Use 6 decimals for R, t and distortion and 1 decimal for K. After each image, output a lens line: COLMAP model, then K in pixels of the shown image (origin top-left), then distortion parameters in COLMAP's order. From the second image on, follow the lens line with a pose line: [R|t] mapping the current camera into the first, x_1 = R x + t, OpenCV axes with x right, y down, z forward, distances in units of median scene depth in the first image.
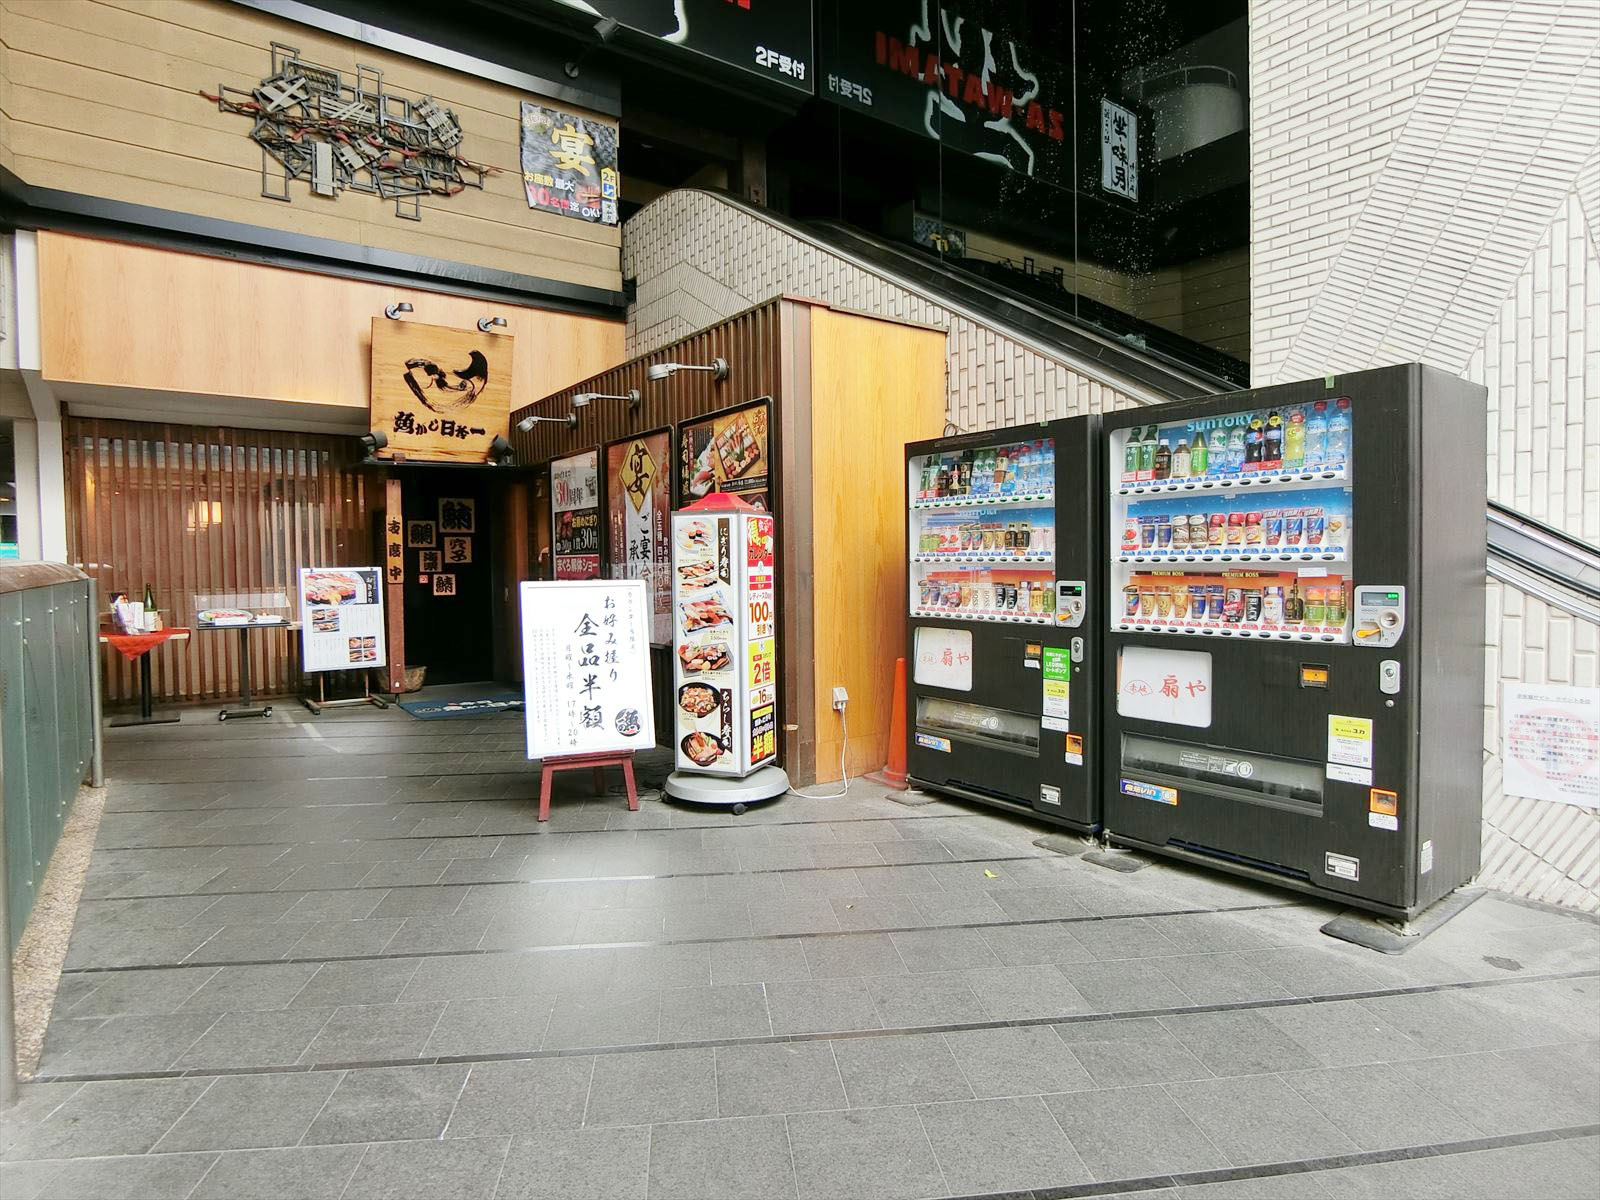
lens RADIAL K [[912.3, 0, 805.3], [0, 912.3, 596.7], [0, 0, 1]] dist [-0.019402, -0.001241]
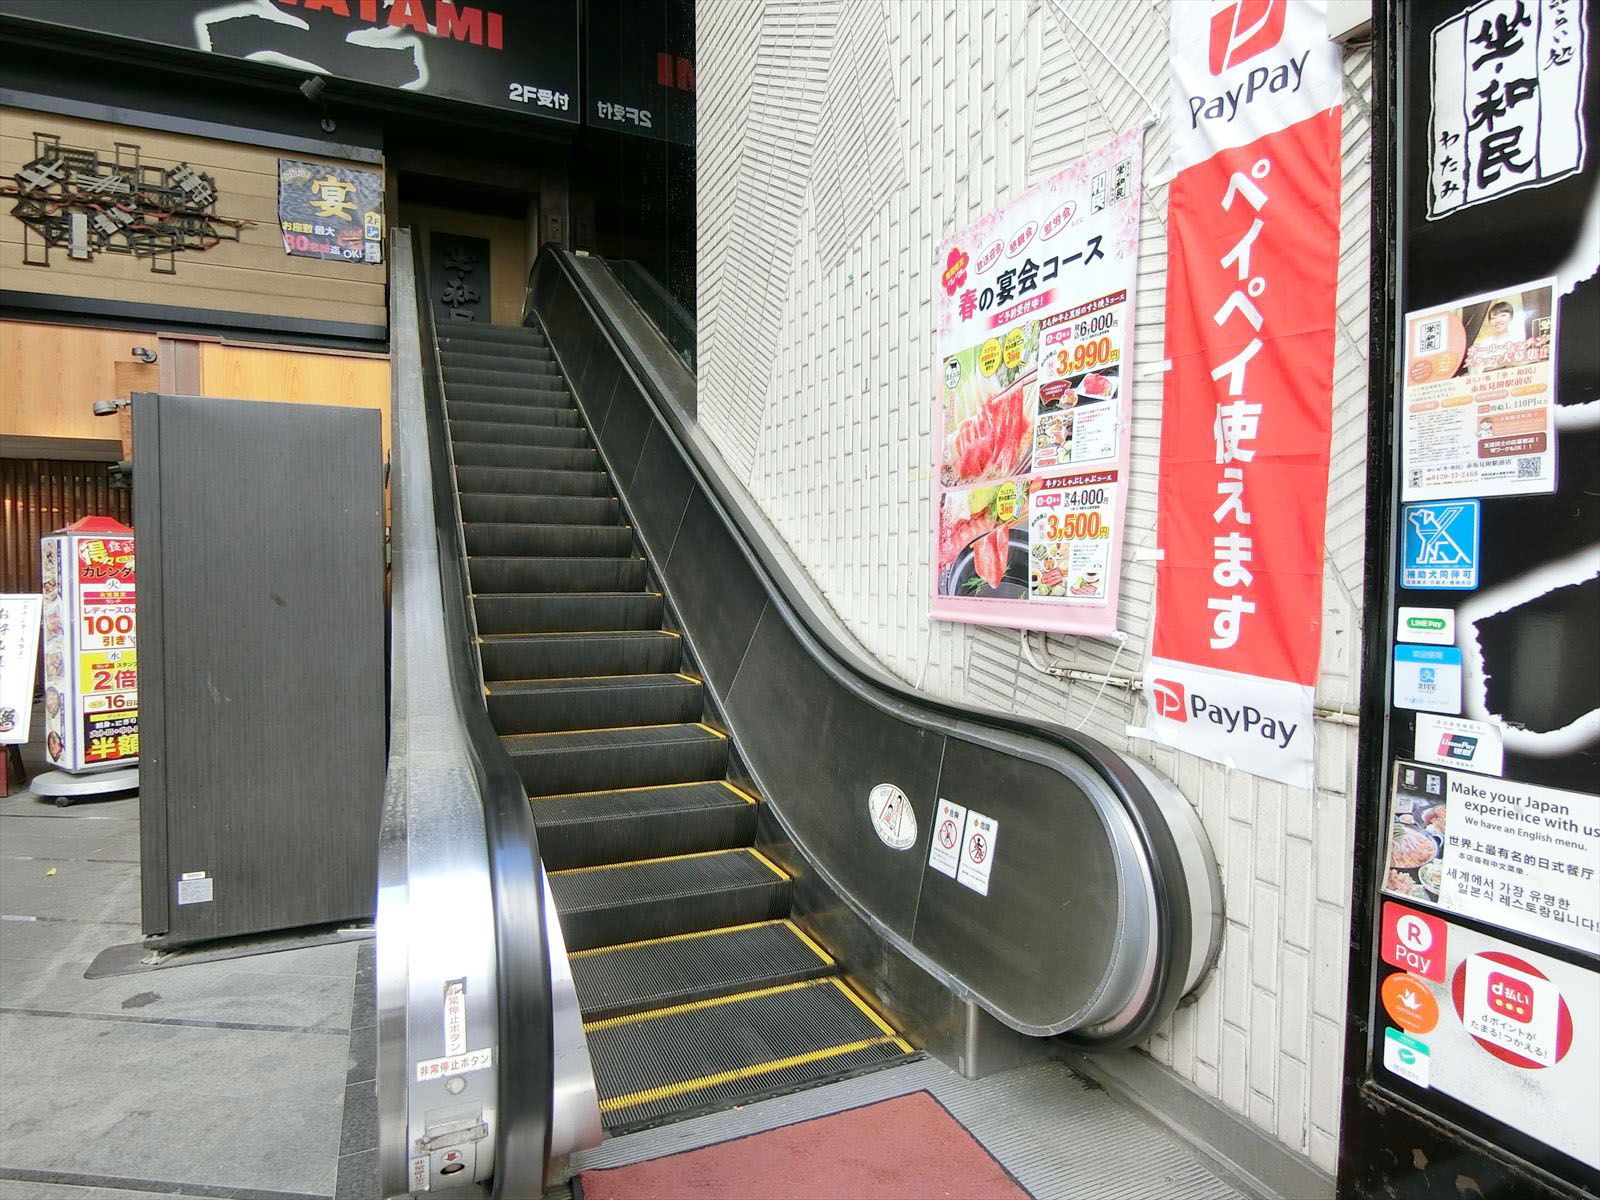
lens RADIAL K [[912.3, 0, 803.3], [0, 912.3, 604.4], [0, 0, 1]] dist [-0.019402, -0.001241]
pose [[0.977187, 0.018010, -0.211618, 0.614023], [-0.019365, 0.999803, -0.004331, -0.011998], [0.211498, 0.008330, 0.977343, 0.070176]]
